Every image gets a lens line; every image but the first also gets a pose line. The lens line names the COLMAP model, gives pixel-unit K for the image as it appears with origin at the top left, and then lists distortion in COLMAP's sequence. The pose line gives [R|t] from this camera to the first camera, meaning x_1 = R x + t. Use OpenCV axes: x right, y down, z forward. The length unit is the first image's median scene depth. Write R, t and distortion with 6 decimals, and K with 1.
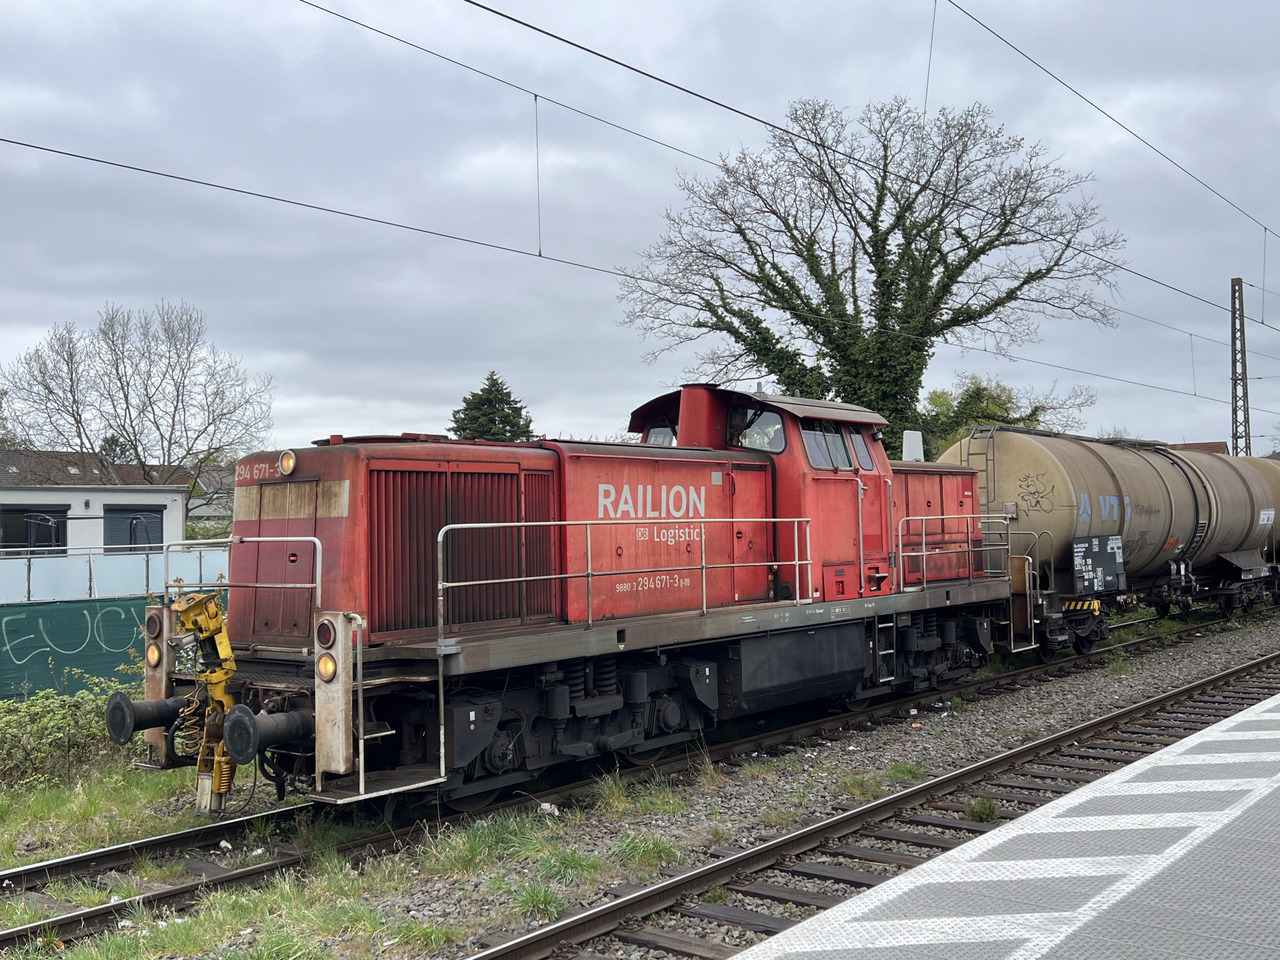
lens RADIAL K [[1252.2, 0, 633.6], [0, 1252.2, 477.7], [0, 0, 1]] dist [0.160228, -0.361455]
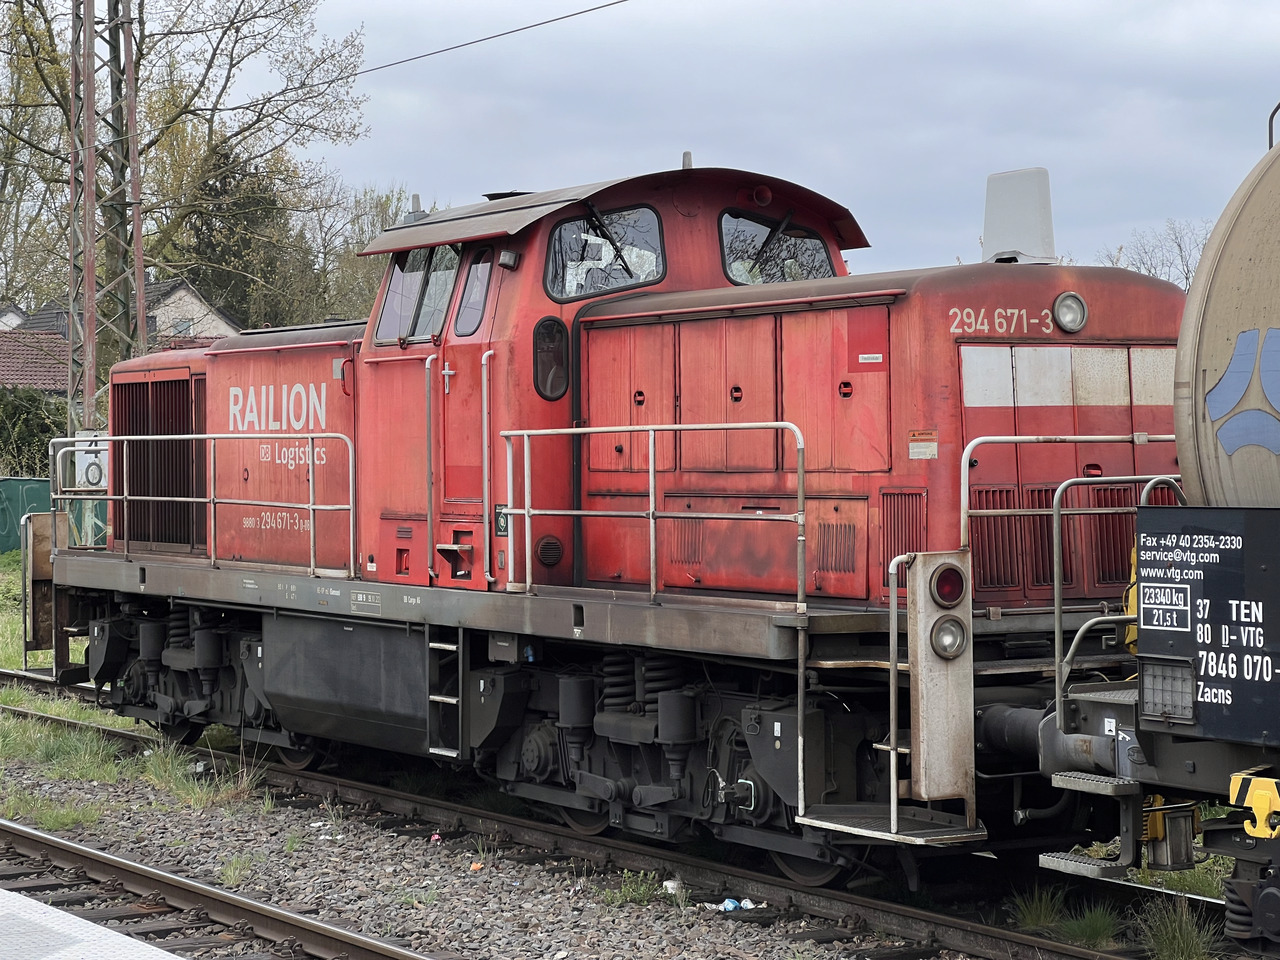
lens RADIAL K [[2827.0, 0, 654.4], [0, 2827.0, 453.7], [0, 0, 1]] dist [-0.042956, 3.816016]
pose [[-0.332284, 0.027921, -0.942766, 1.256819], [0.052912, 0.998539, 0.010924, 0.033323], [0.941694, -0.046253, -0.333276, 1.489850]]
